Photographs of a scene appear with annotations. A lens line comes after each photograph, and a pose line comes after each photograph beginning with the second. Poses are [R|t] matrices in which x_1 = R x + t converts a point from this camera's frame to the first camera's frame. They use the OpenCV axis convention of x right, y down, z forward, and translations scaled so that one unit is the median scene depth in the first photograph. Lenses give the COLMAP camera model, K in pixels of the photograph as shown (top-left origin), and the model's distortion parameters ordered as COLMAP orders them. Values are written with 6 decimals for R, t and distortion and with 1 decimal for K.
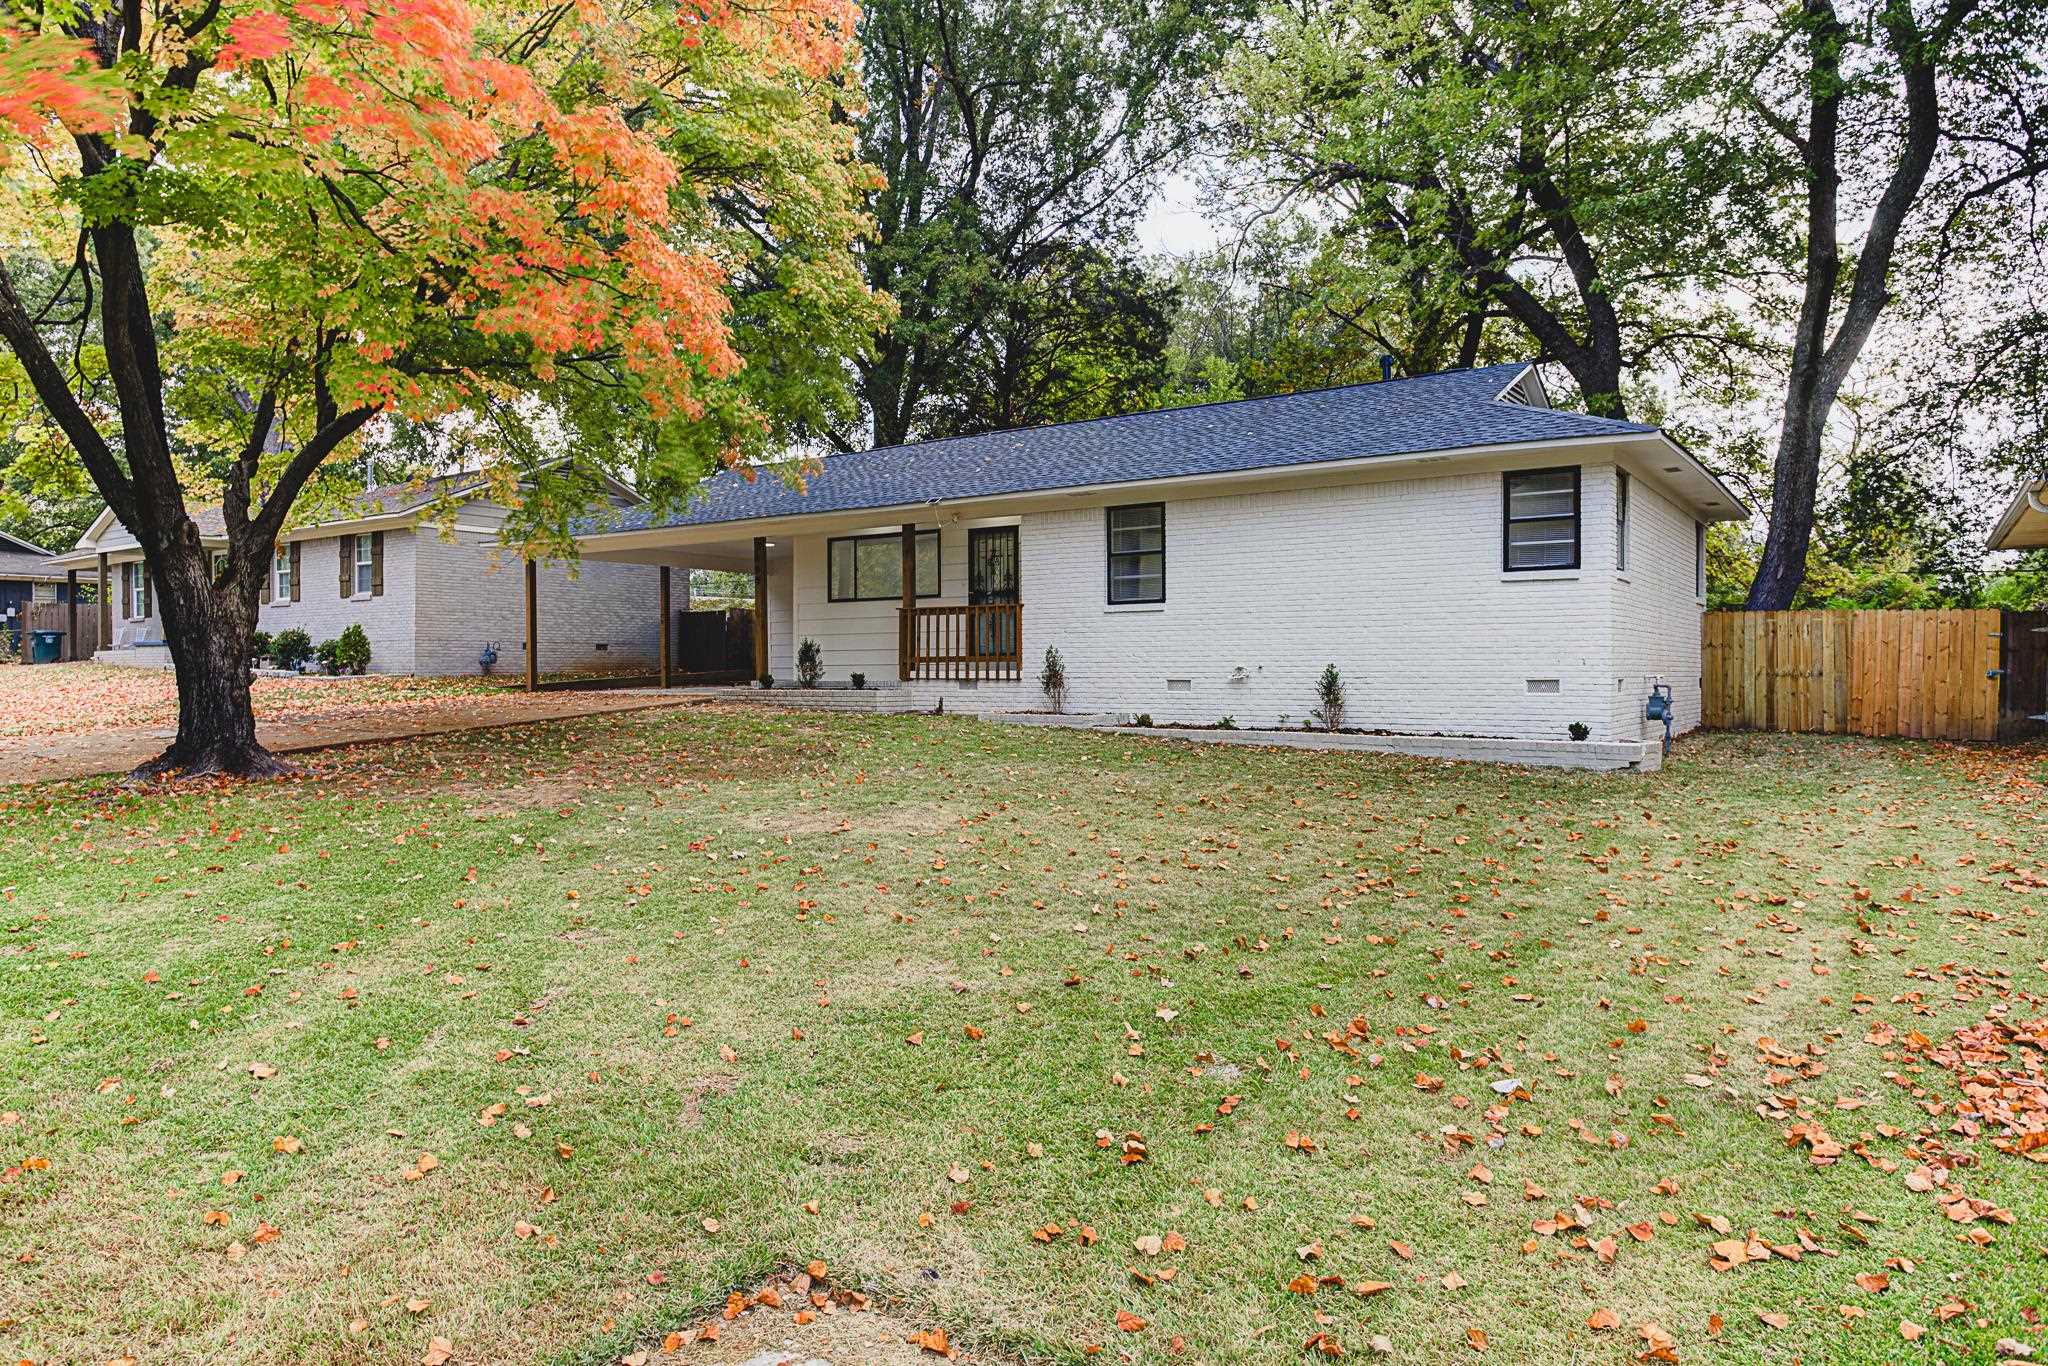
lens RADIAL K [[1354.2, 0, 1024.0], [0, 1354.2, 683.0], [0, 0, 1]] dist [0.000859, 0.000179]
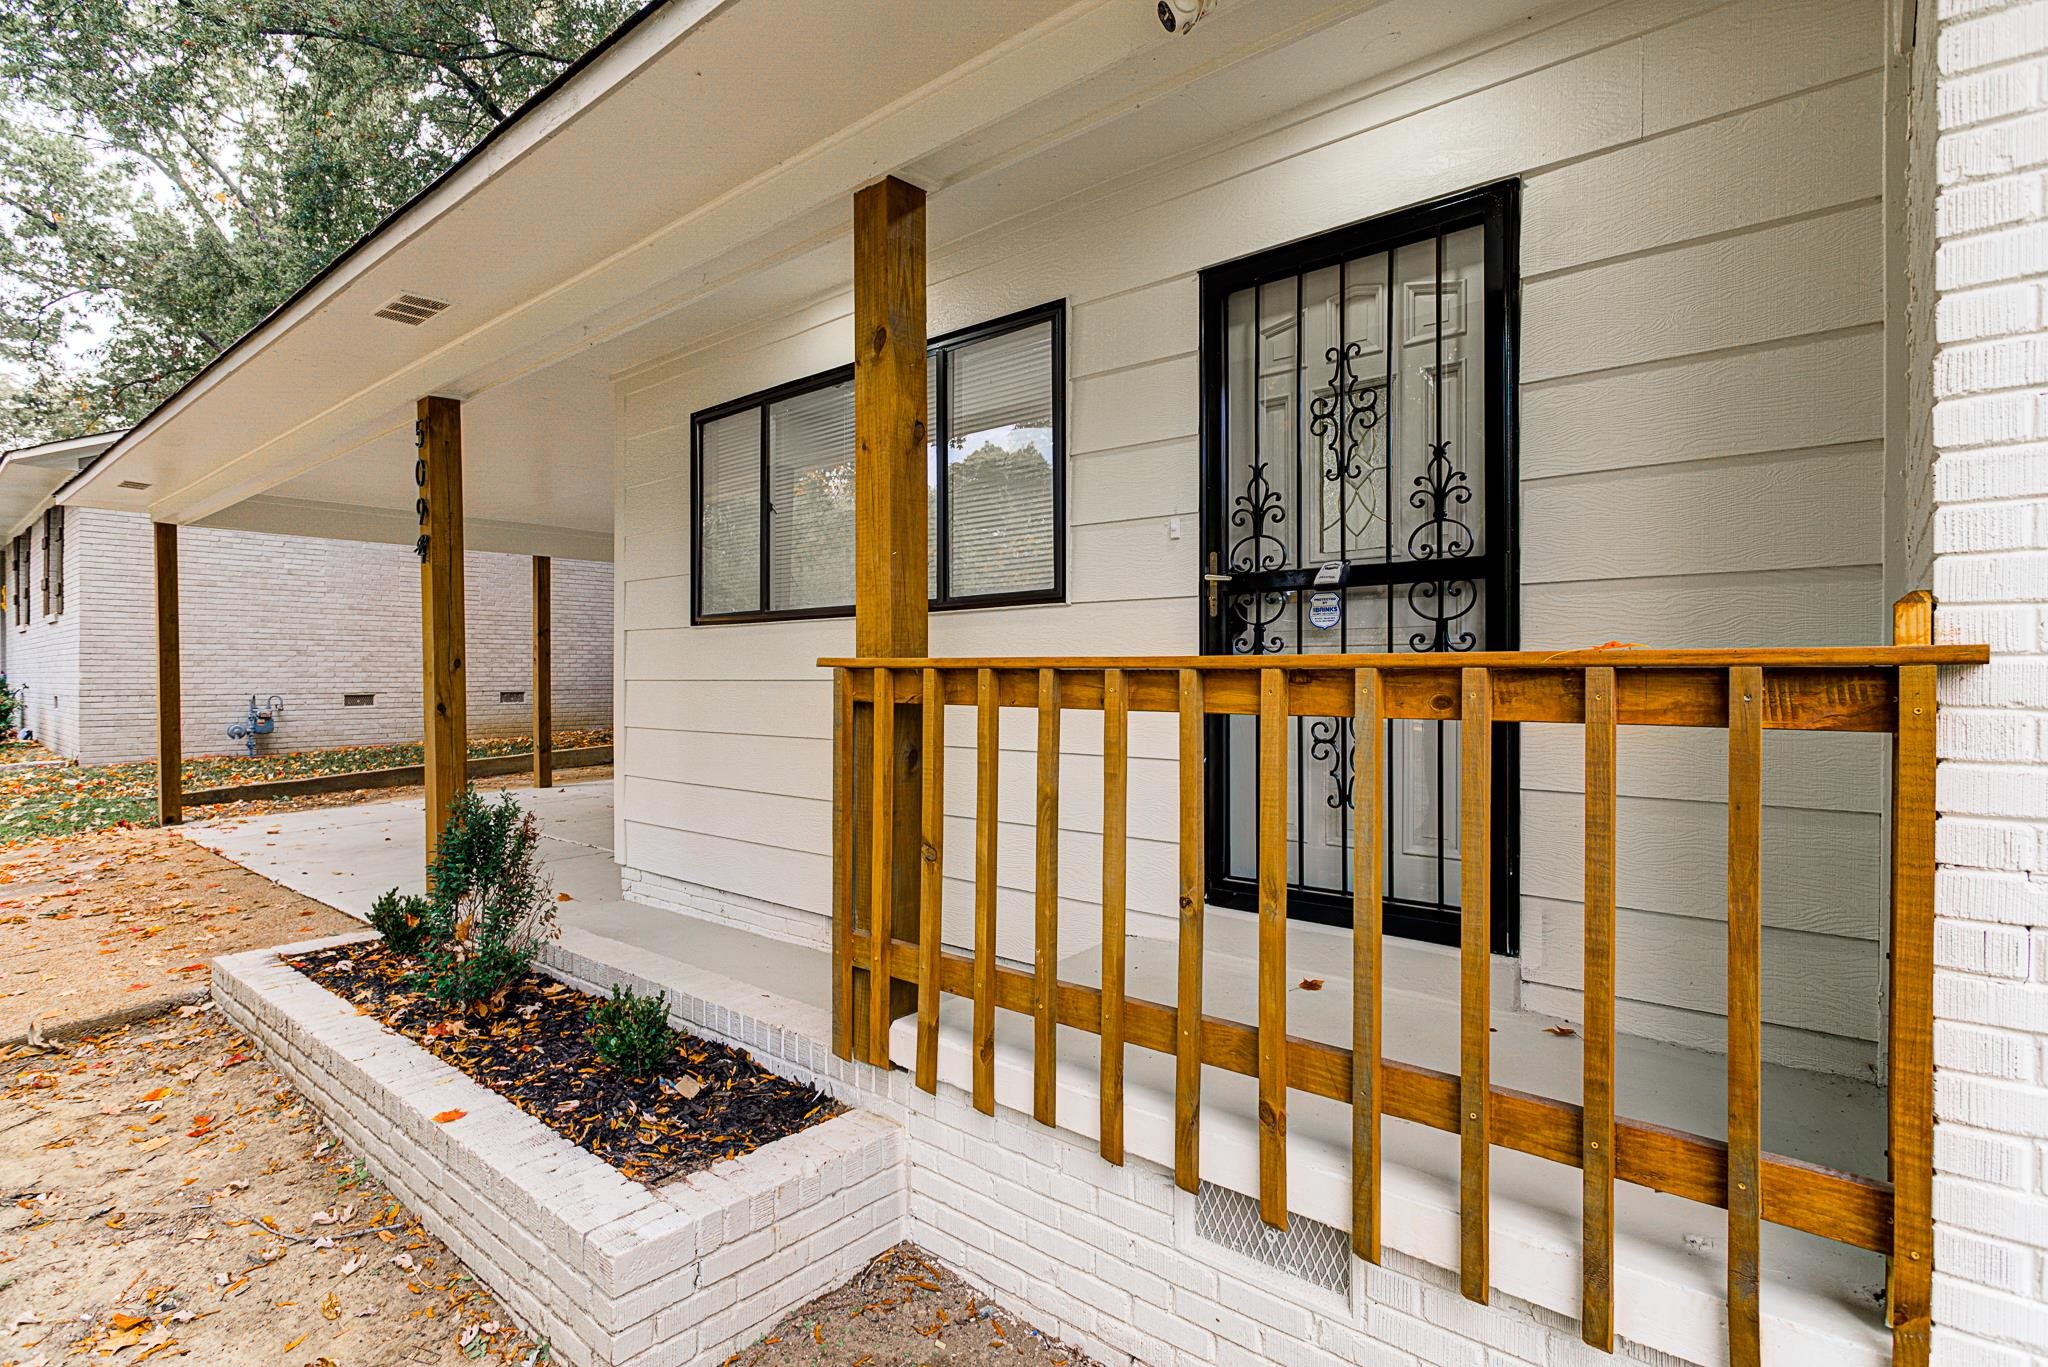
lens RADIAL K [[1004.2, 0, 1008.2], [0, 1004.2, 679.5], [0, 0, 1]] dist [-0.008567, 0.001122]
pose [[0.993678, 0.002865, -0.112235, -0.056069], [-0.003316, 0.999987, -0.003831, -0.053496], [0.112222, 0.004179, 0.993674, 0.896050]]
